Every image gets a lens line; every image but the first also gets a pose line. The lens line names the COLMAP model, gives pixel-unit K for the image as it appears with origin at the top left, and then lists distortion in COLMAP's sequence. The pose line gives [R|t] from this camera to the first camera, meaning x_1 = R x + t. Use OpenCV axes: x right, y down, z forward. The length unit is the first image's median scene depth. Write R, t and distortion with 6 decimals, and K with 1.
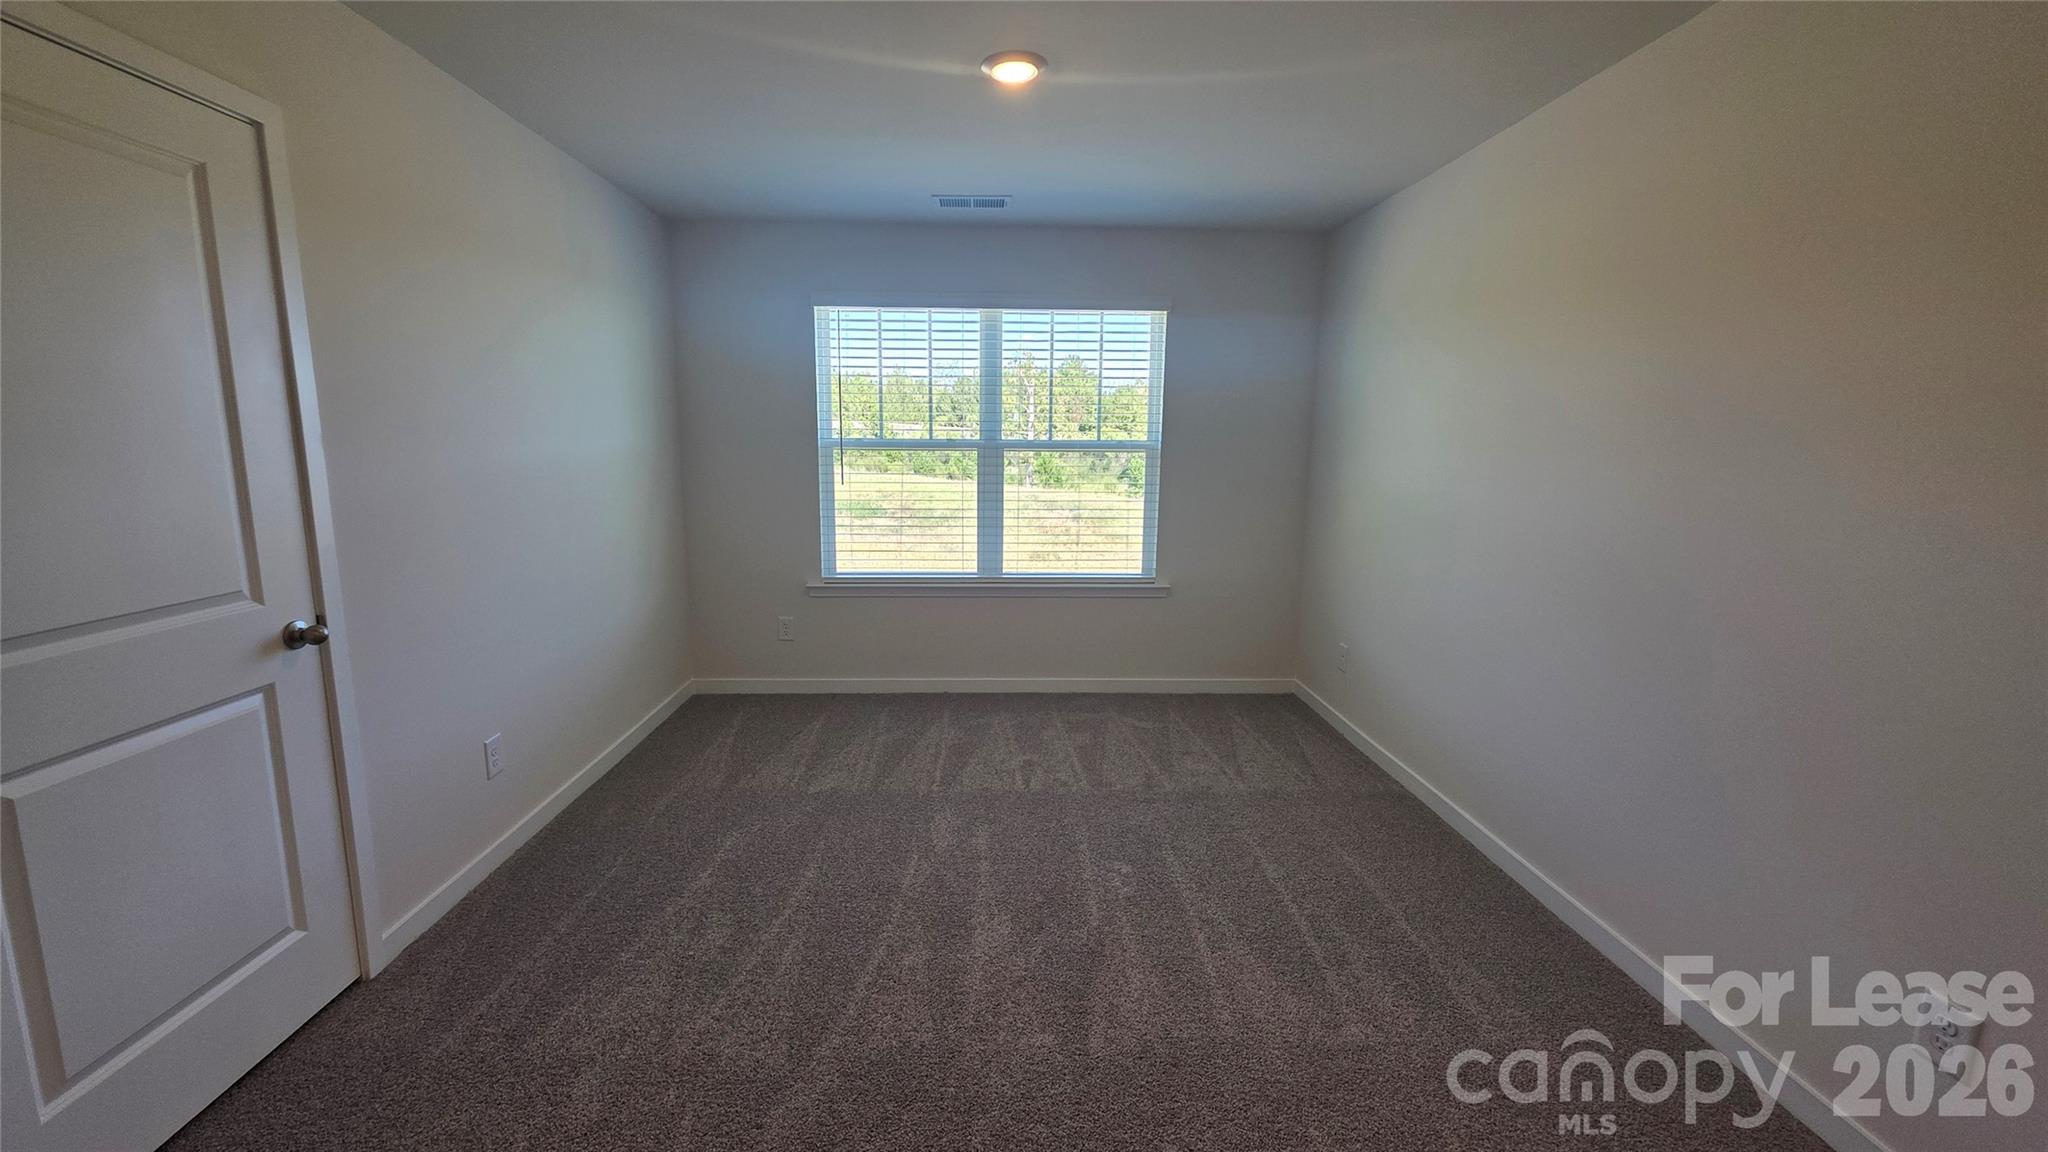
lens RADIAL K [[765.5, 0, 992.7], [0, 765.5, 558.7], [0, 0, 1]] dist [0.000578, 0.000063]
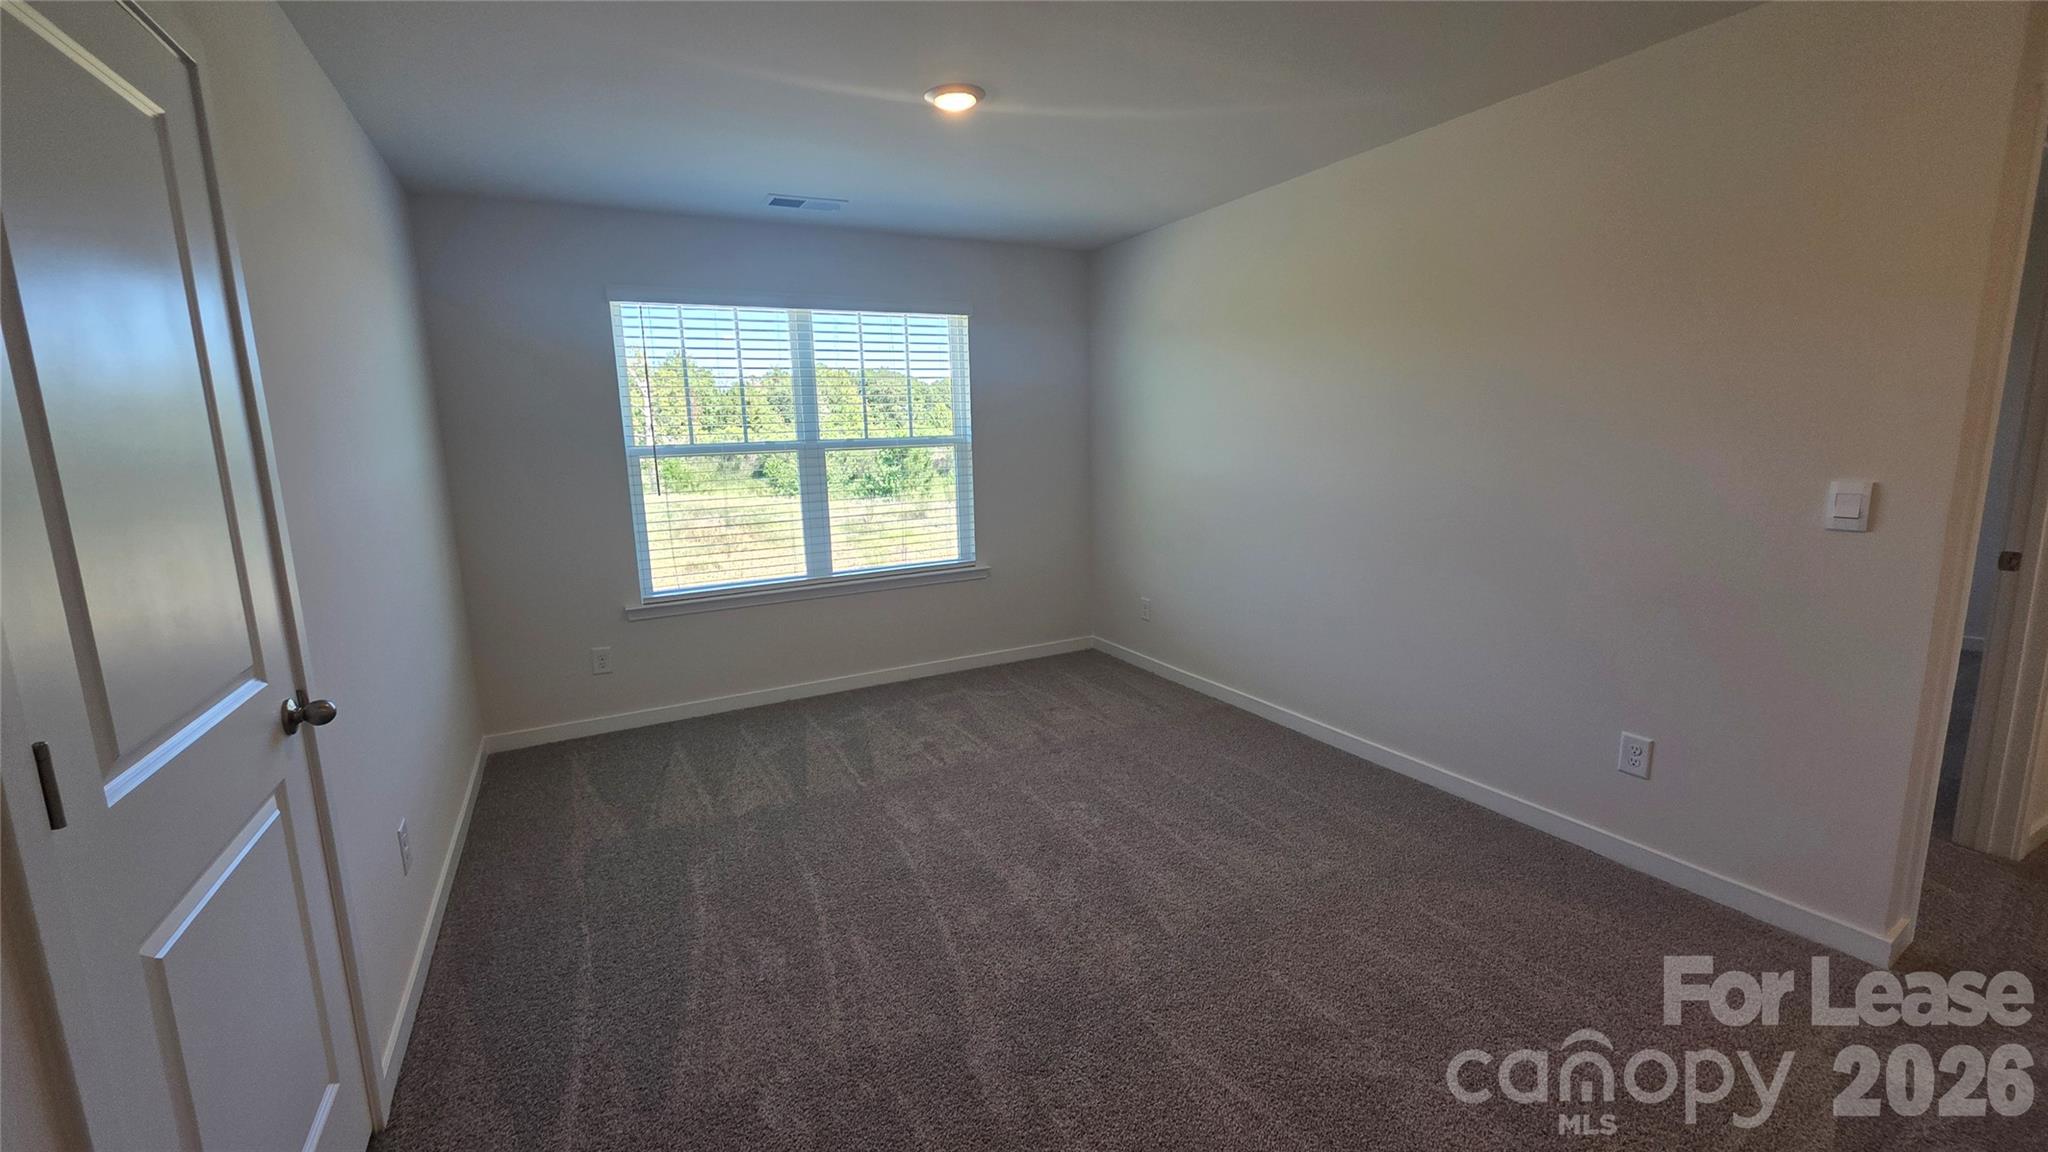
lens RADIAL K [[765.5, 0, 992.7], [0, 765.5, 558.7], [0, 0, 1]] dist [0.000578, 0.000063]
pose [[0.911528, -0.102206, 0.398335, -0.203527], [0.100953, 0.994597, 0.024180, -0.002583], [-0.398654, 0.018173, 0.916921, -0.004636]]
